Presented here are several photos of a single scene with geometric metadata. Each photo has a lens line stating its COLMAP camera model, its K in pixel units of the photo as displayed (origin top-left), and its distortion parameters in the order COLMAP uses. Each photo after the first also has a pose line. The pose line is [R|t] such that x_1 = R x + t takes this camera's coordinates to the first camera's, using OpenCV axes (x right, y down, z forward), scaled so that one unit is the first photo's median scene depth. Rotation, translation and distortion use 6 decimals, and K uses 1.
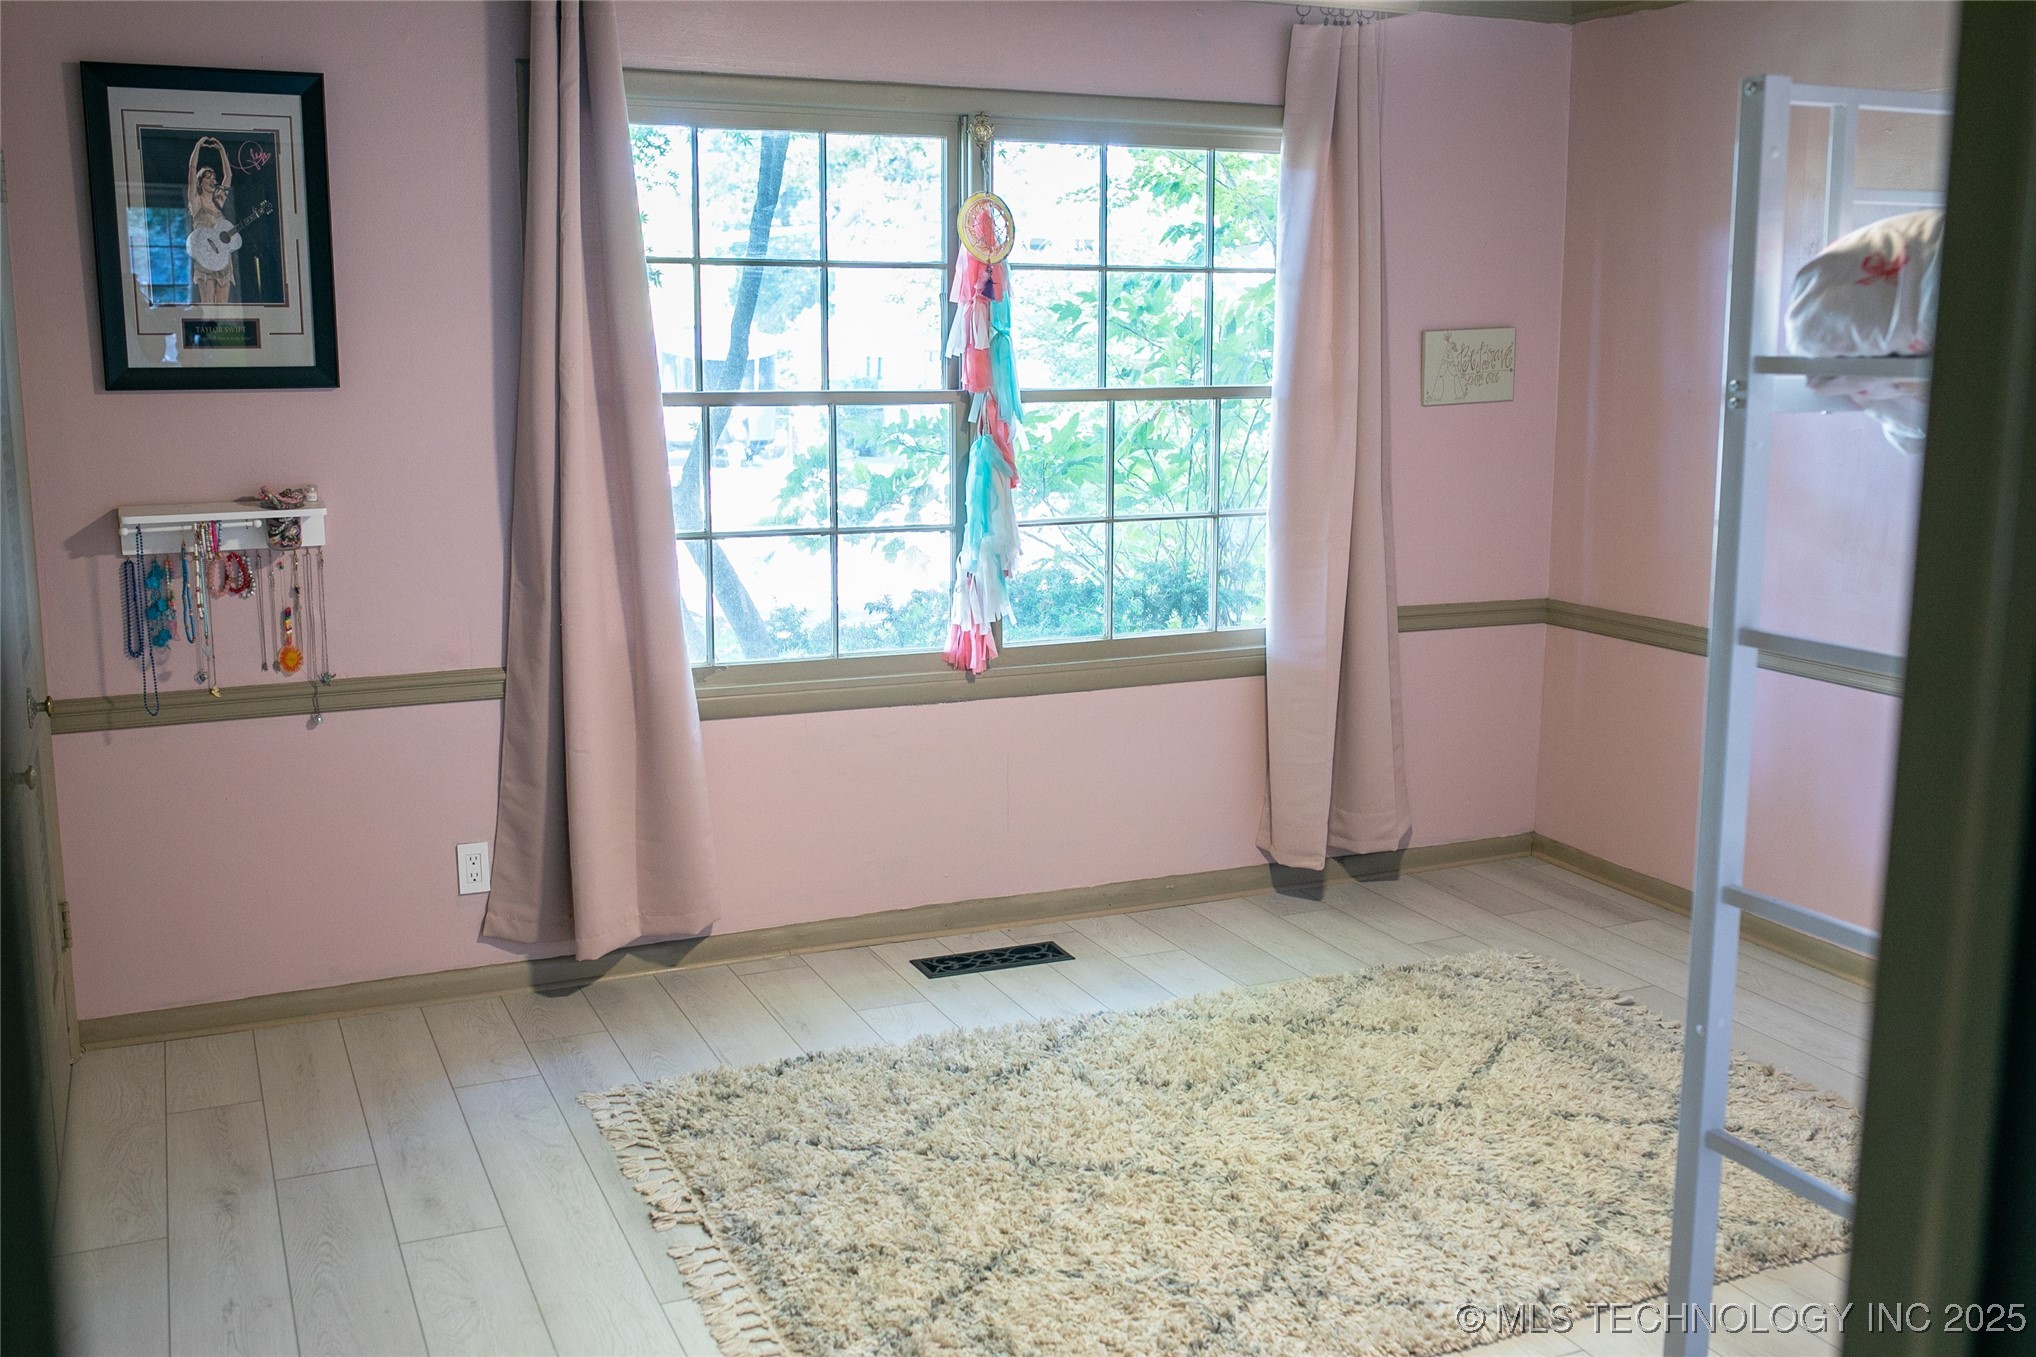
lens RADIAL K [[1927.7, 0, 1021.2], [0, 1927.7, 677.4], [0, 0, 1]] dist [-0.047616, 0.000000]
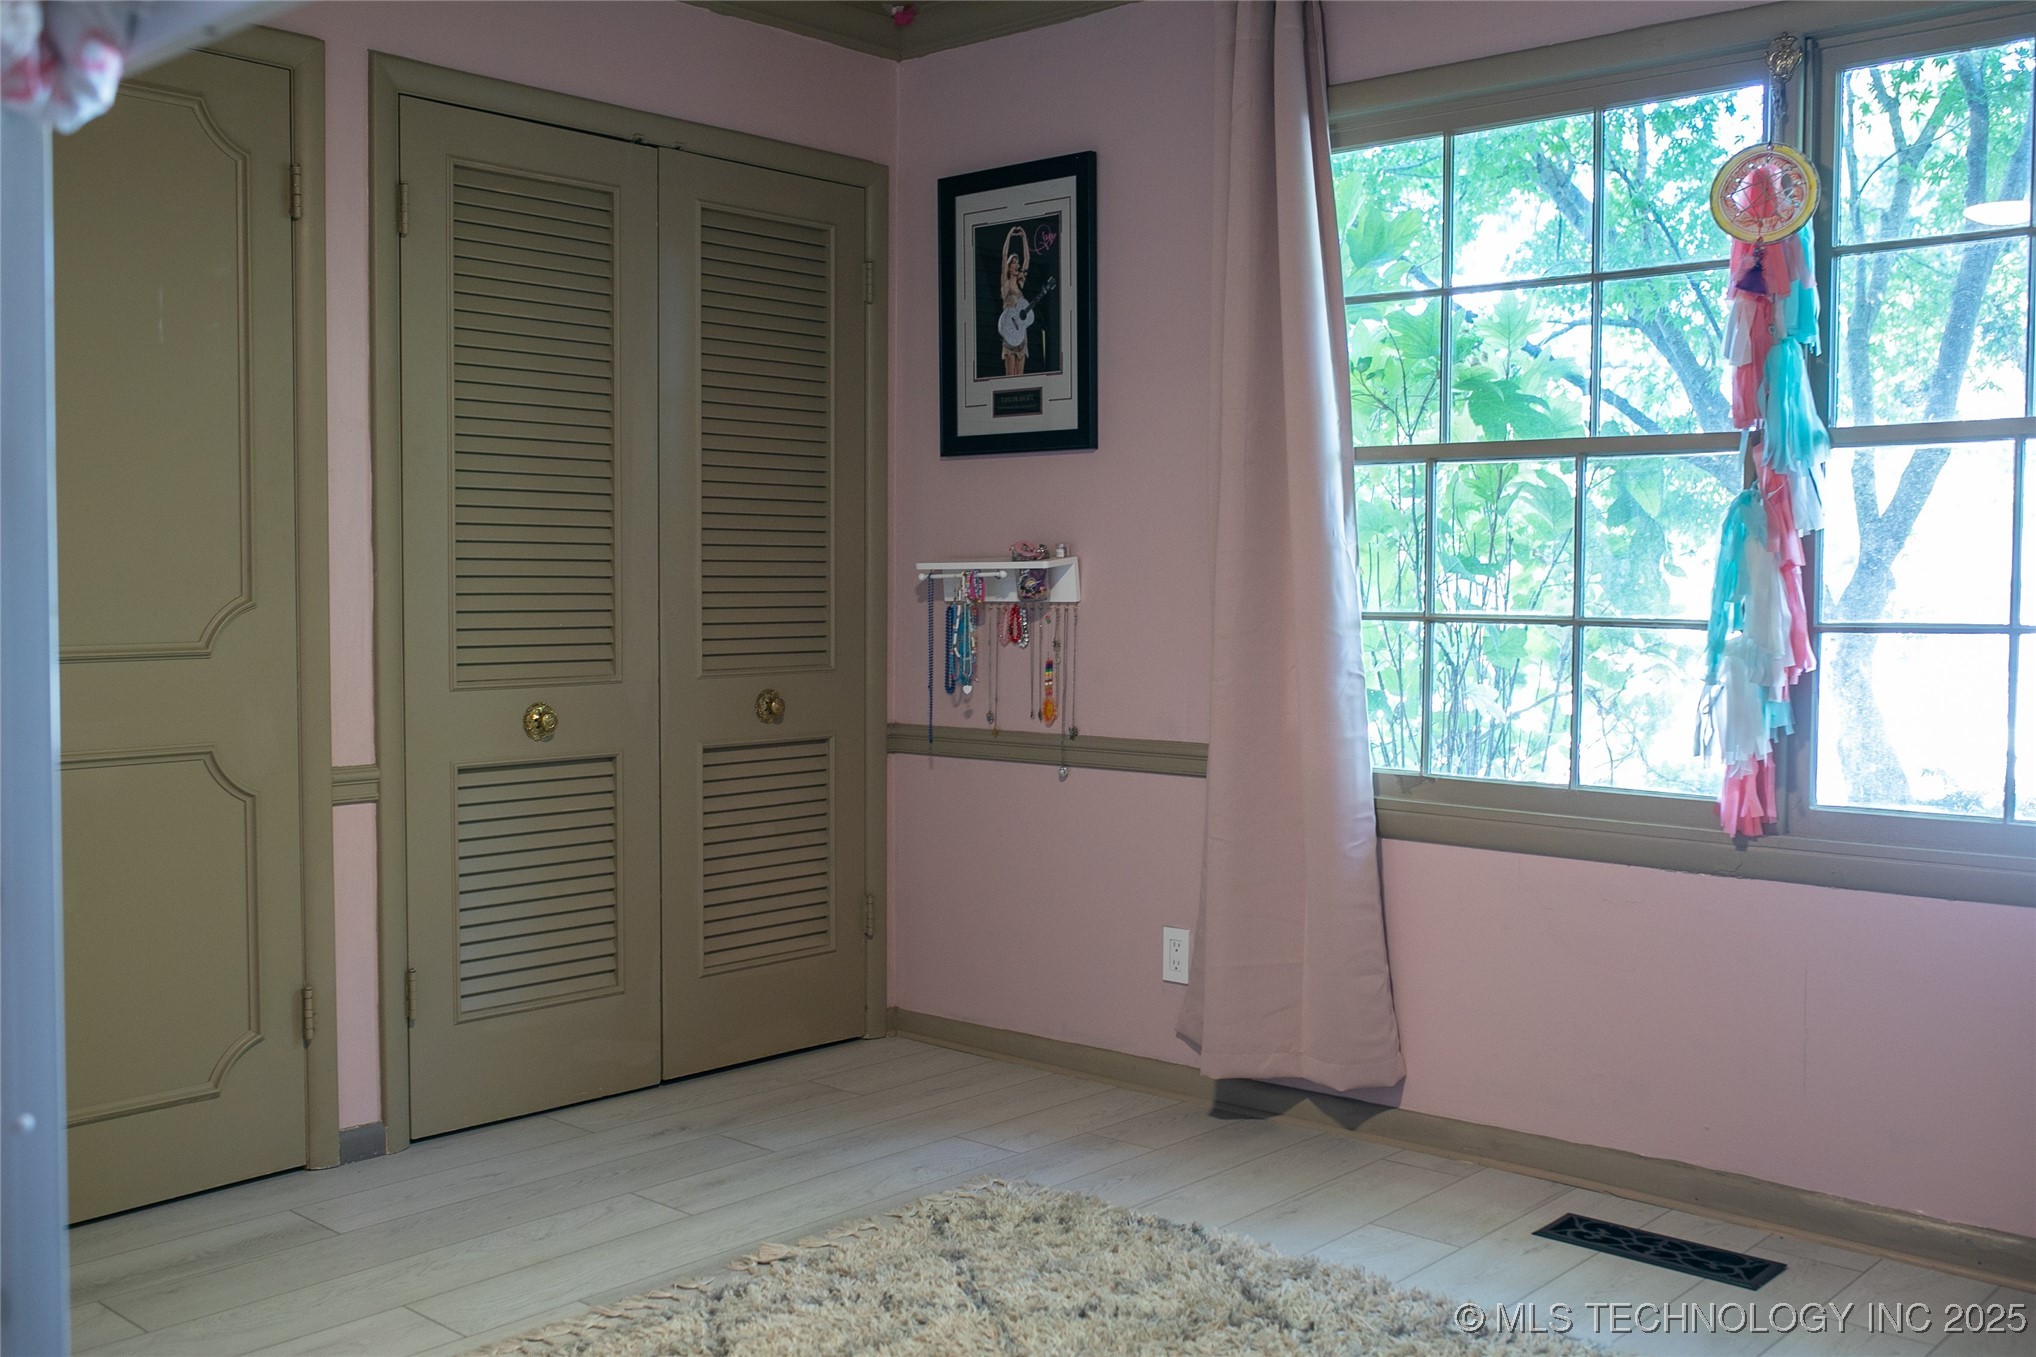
lens RADIAL K [[1927.7, 0, 1019.9], [0, 1927.7, 673.2], [0, 0, 1]] dist [-0.047616, 0.000000]
pose [[0.403859, 0.040946, -0.913905, 0.587309], [-0.168373, 0.985259, -0.030262, 0.005234], [0.899193, 0.166099, 0.404799, 0.575255]]
